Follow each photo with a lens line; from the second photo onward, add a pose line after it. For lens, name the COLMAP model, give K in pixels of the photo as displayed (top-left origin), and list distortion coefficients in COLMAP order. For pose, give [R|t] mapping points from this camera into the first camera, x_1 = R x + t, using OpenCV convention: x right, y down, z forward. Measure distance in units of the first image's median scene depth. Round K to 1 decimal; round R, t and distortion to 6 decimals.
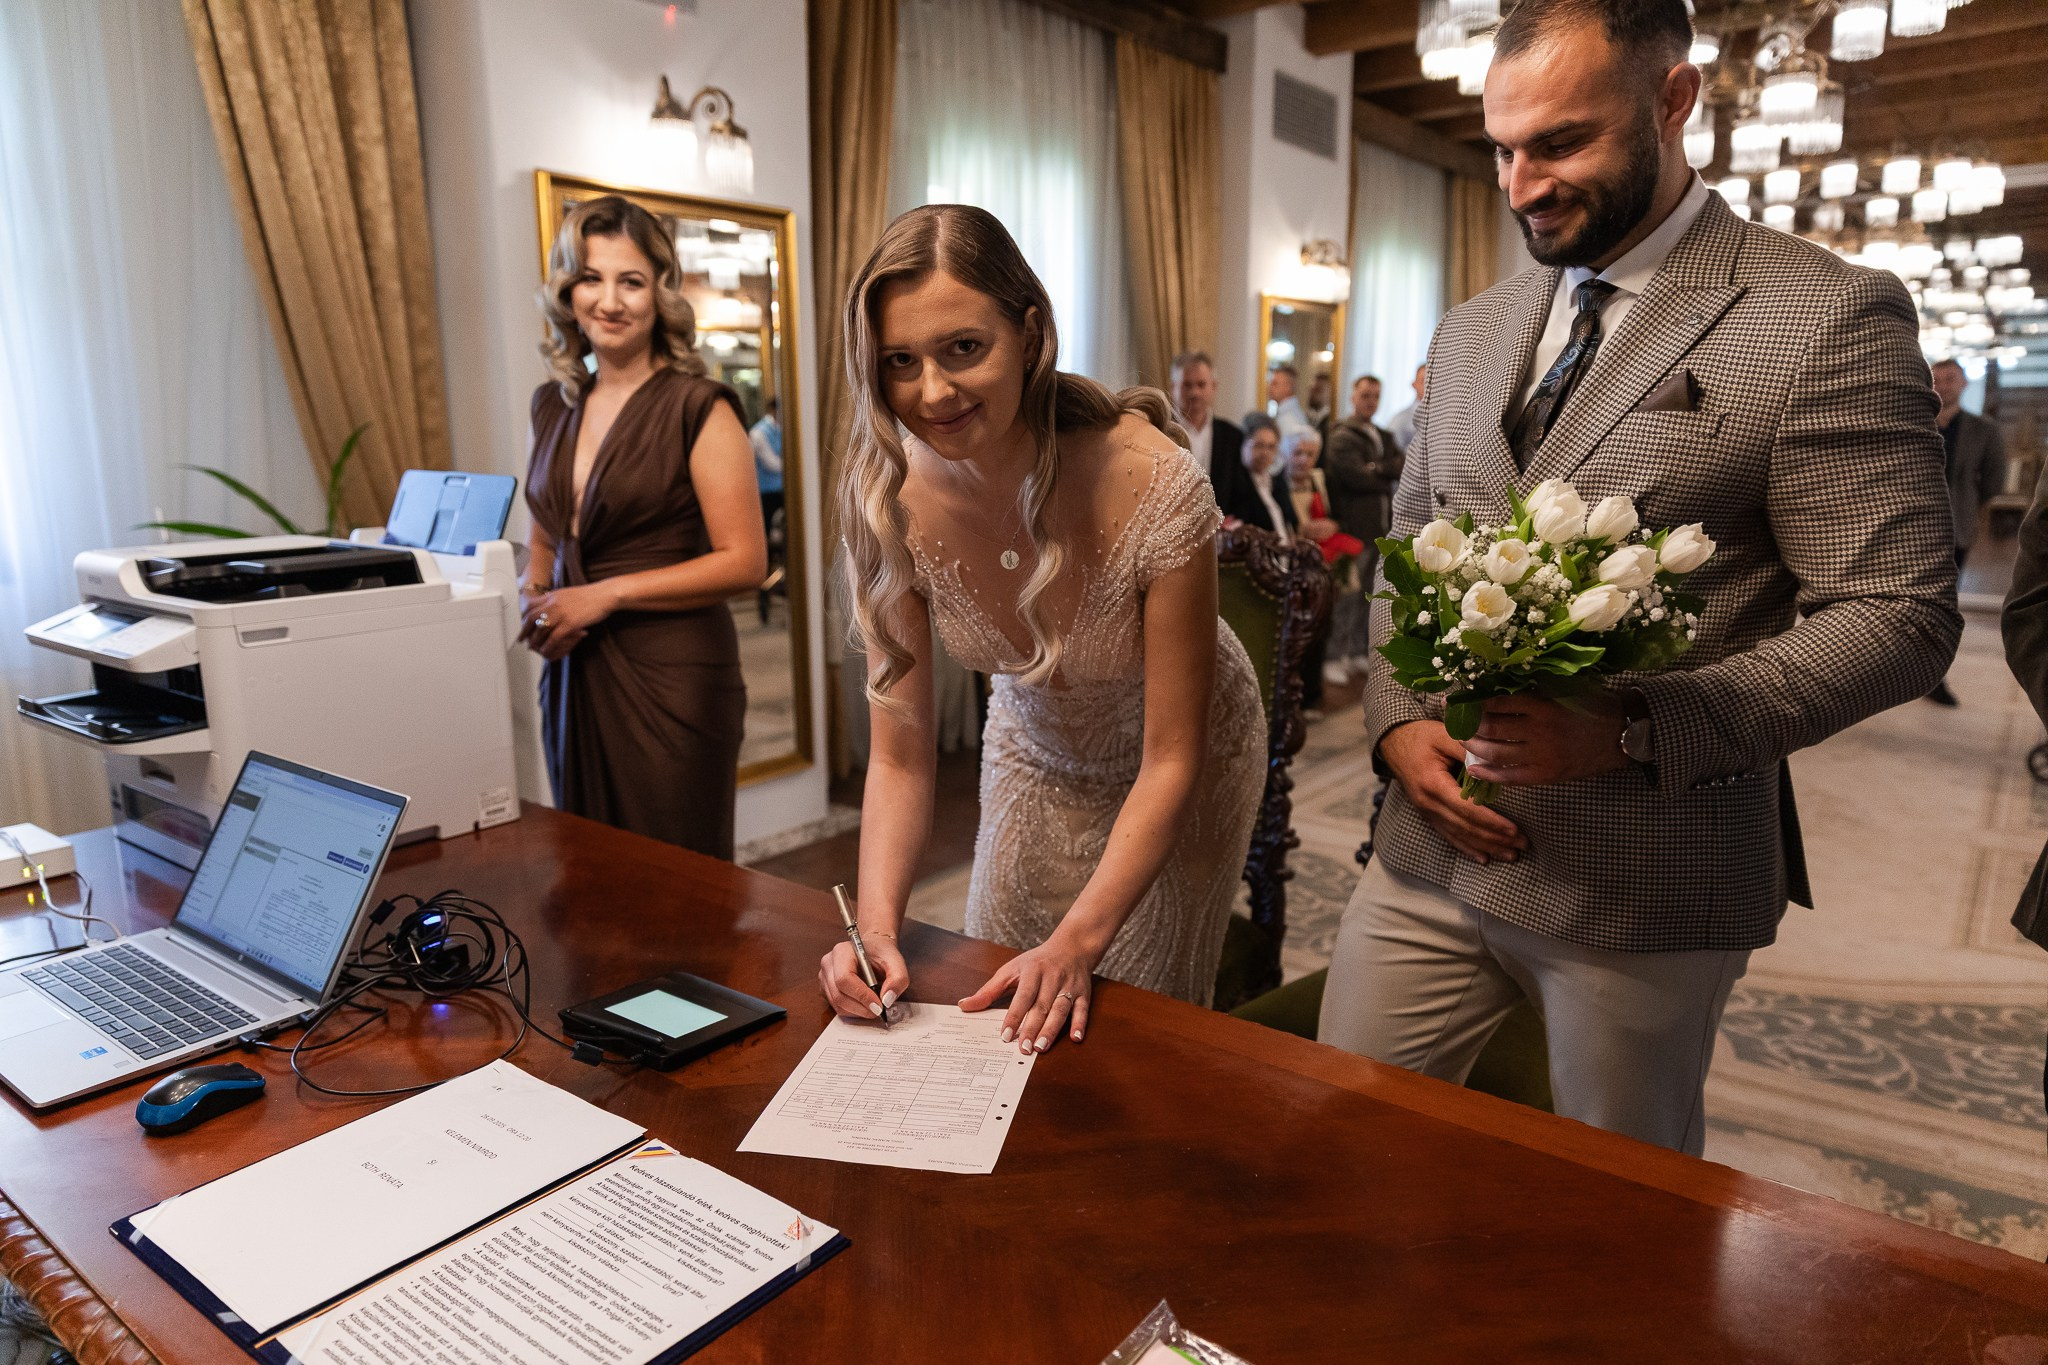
lens RADIAL K [[1384.1, 0, 1011.1], [0, 1384.1, 695.5], [0, 0, 1]] dist [0.003126, 0.000250]
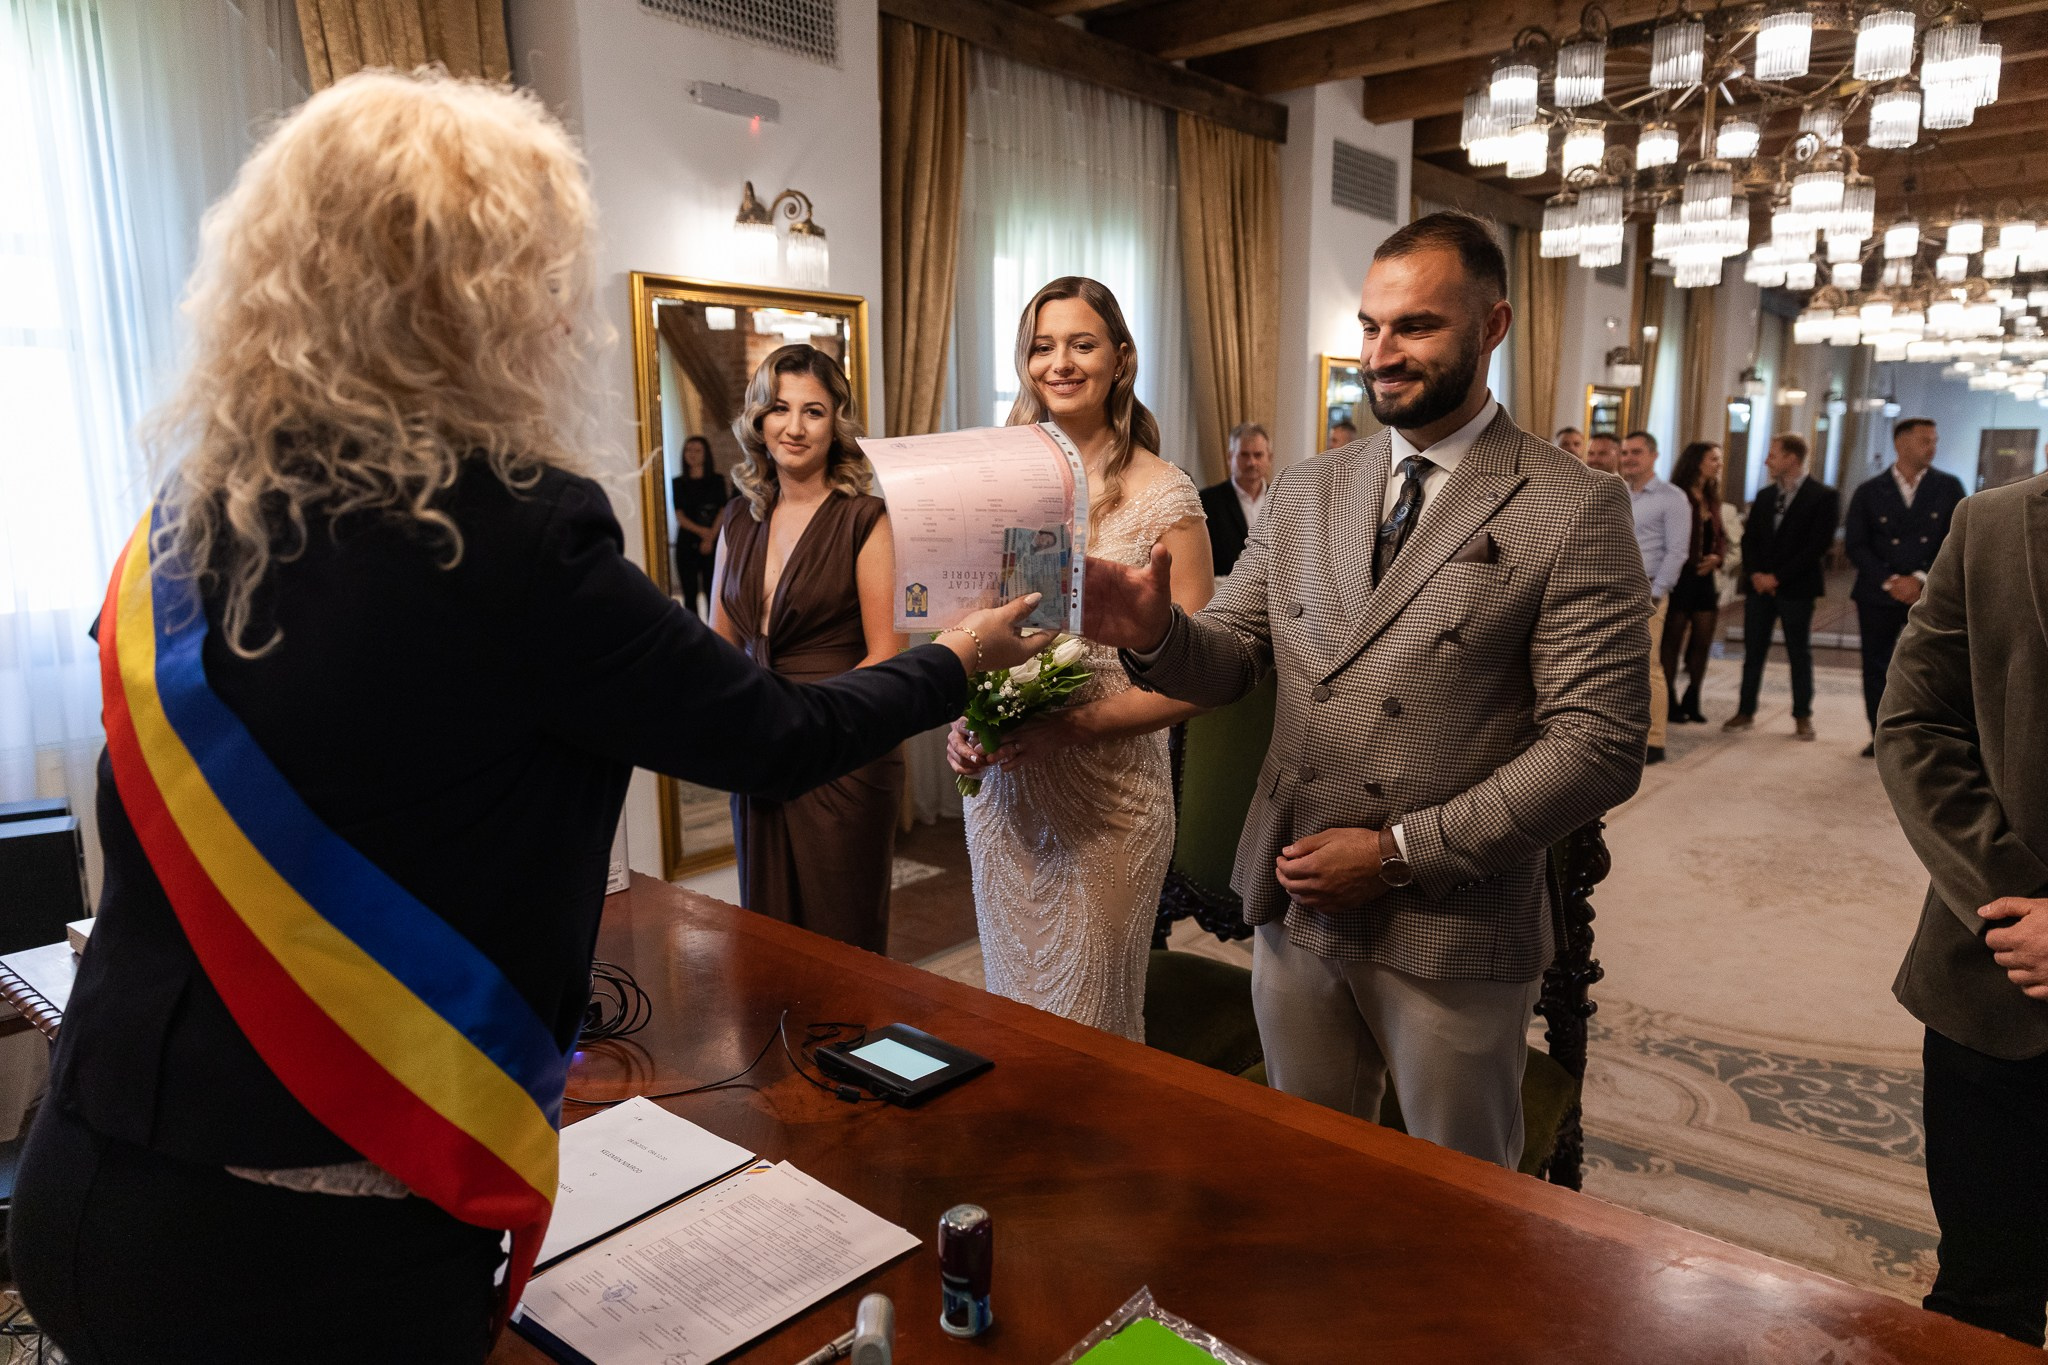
lens RADIAL K [[1432.2, 0, 1013.3], [0, 1432.2, 691.4], [0, 0, 1]] dist [0.003777, -0.000391]
pose [[0.998901, 0.007609, -0.046248, 0.010350], [-0.008806, 0.999630, -0.025732, -0.025515], [0.046036, 0.026111, 0.998598, -0.101213]]
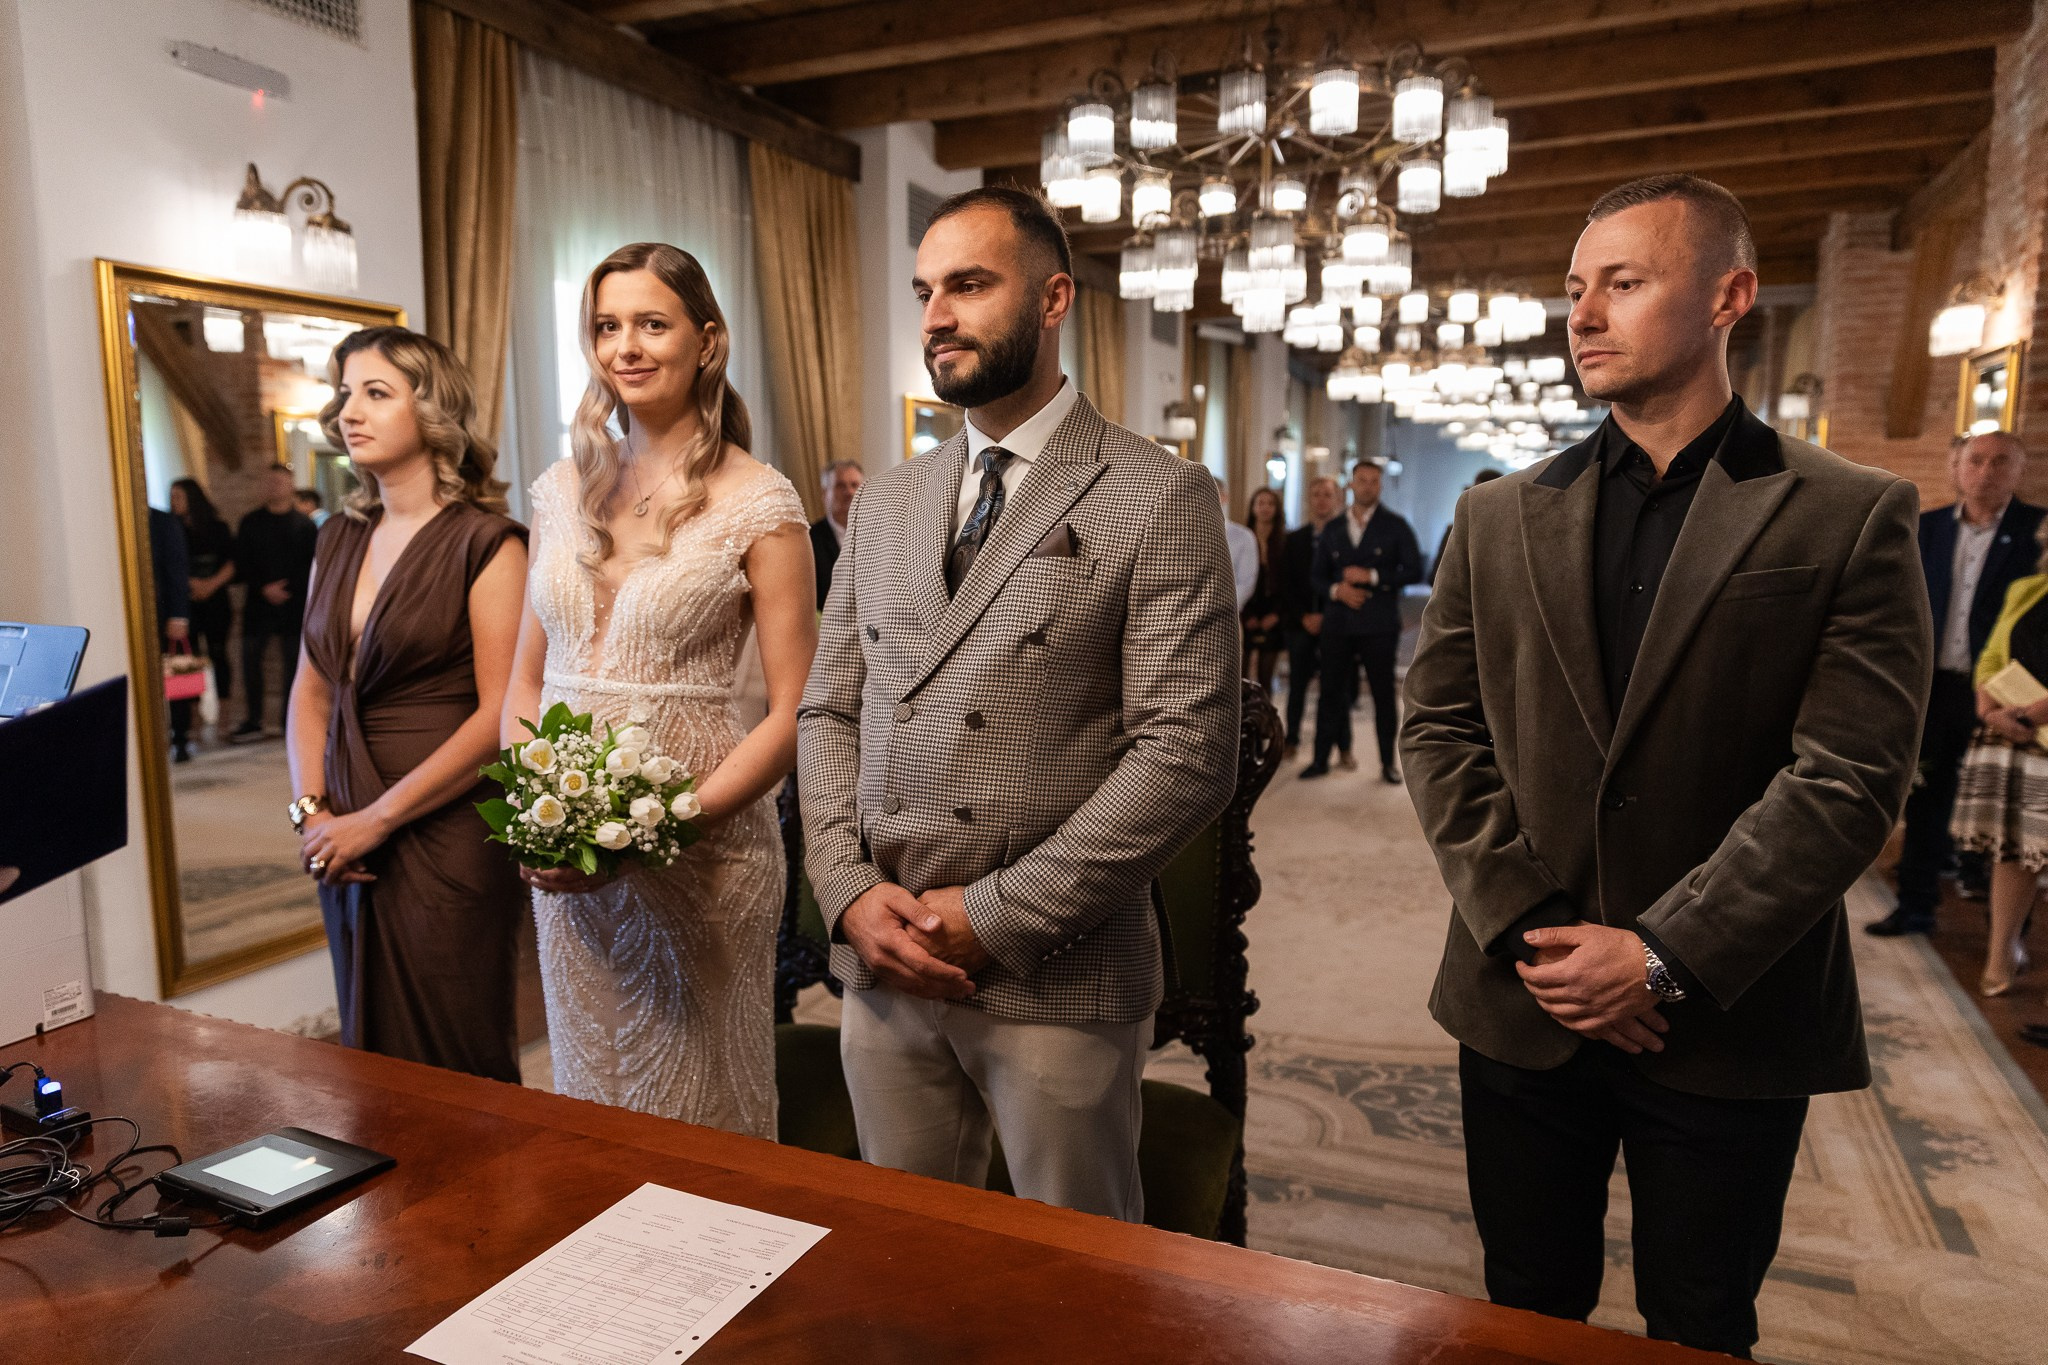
lens RADIAL K [[1432.2, 0, 1013.3], [0, 1432.2, 691.4], [0, 0, 1]] dist [0.003777, -0.000391]
pose [[0.969431, -0.028780, 0.243669, -0.003112], [0.044946, 0.997123, -0.061042, -0.018530], [-0.241211, 0.070128, 0.967936, -0.019554]]
